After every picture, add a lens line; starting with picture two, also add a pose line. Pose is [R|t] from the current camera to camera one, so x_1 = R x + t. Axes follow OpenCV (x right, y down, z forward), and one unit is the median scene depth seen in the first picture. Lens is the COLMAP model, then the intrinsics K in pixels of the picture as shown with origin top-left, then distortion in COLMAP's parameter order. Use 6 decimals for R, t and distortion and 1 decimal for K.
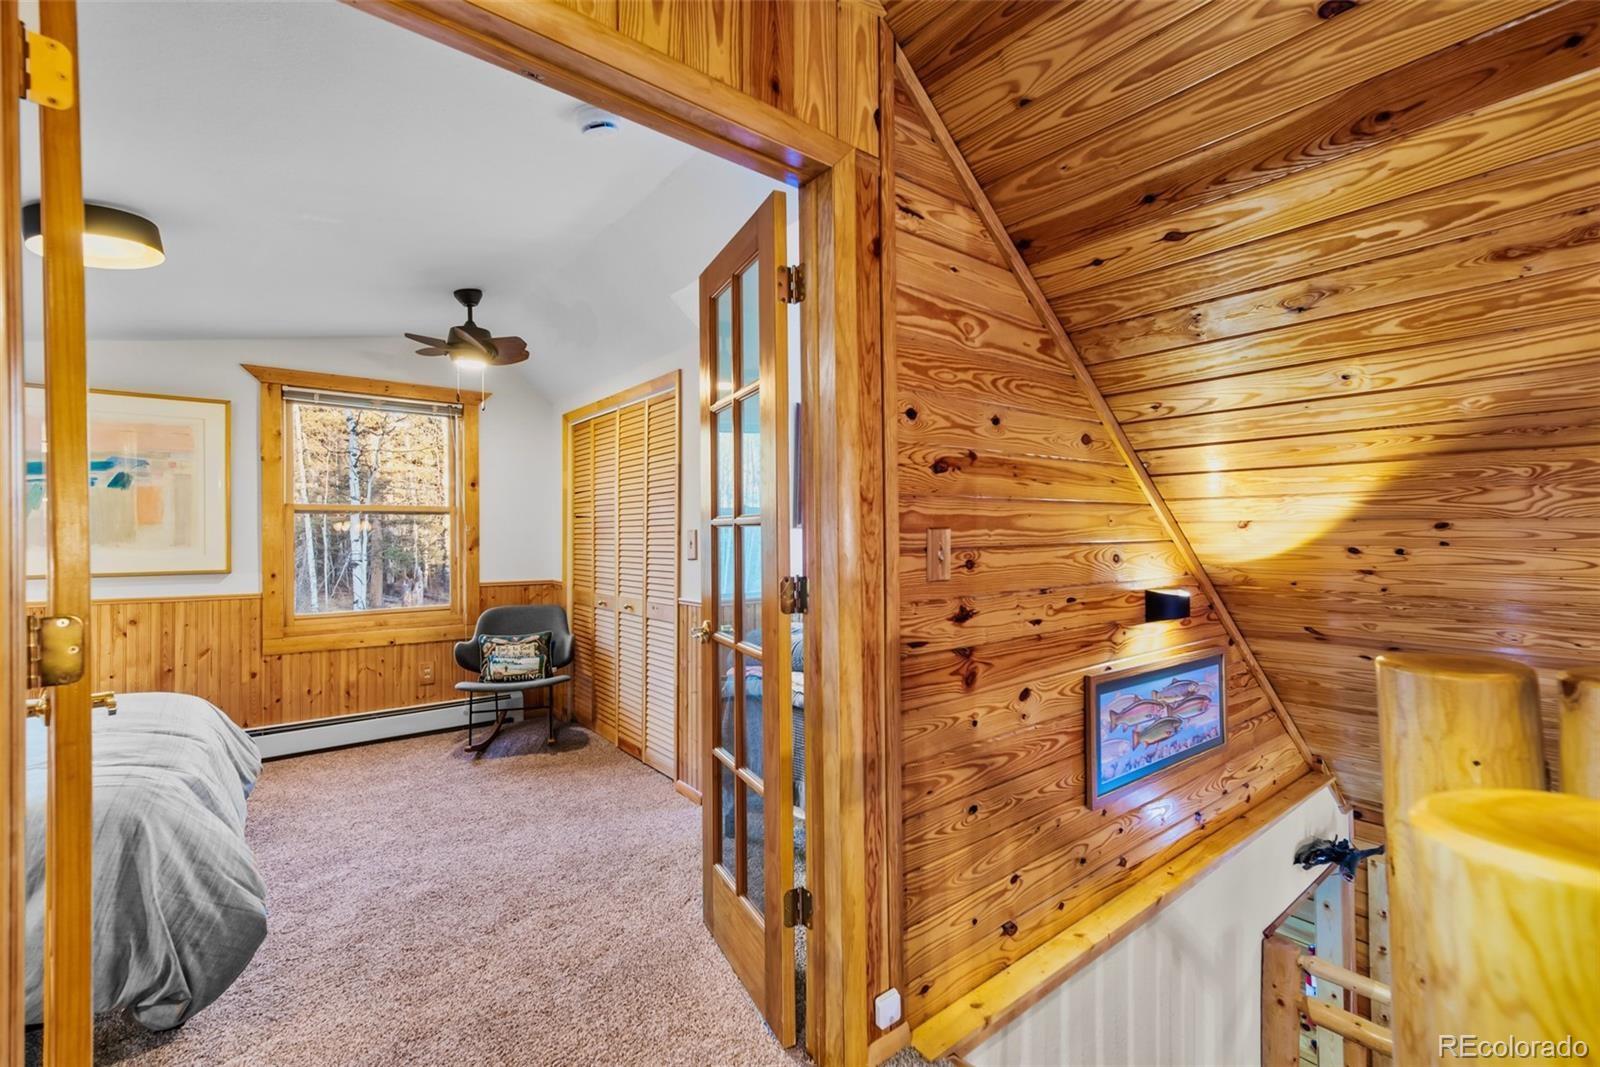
lens RADIAL K [[697.3, 0, 805.7], [0, 697.3, 535.9], [0, 0, 1]] dist [0.006430, 0.001344]
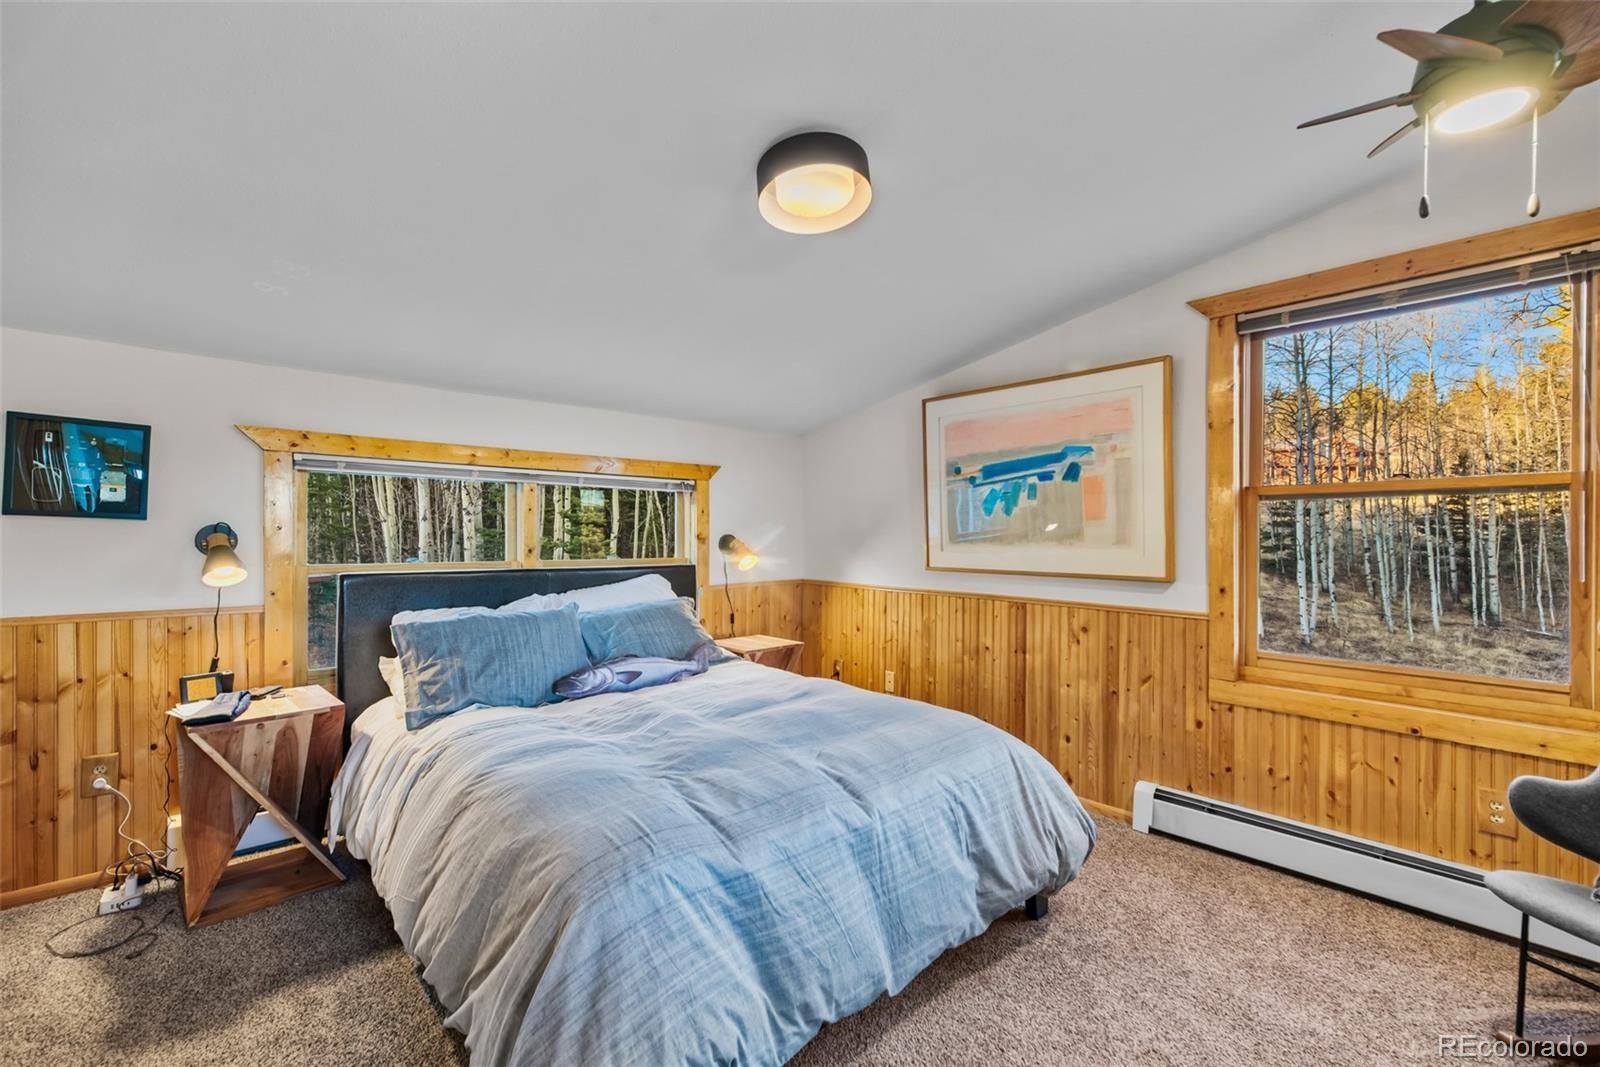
lens RADIAL K [[697.3, 0, 802.9], [0, 697.3, 537.0], [0, 0, 1]] dist [0.006430, 0.001344]
pose [[0.055470, 0.010715, -0.998403, -0.085968], [-0.004188, 0.999936, 0.010499, -0.002401], [0.998452, 0.003599, 0.055512, 0.559565]]
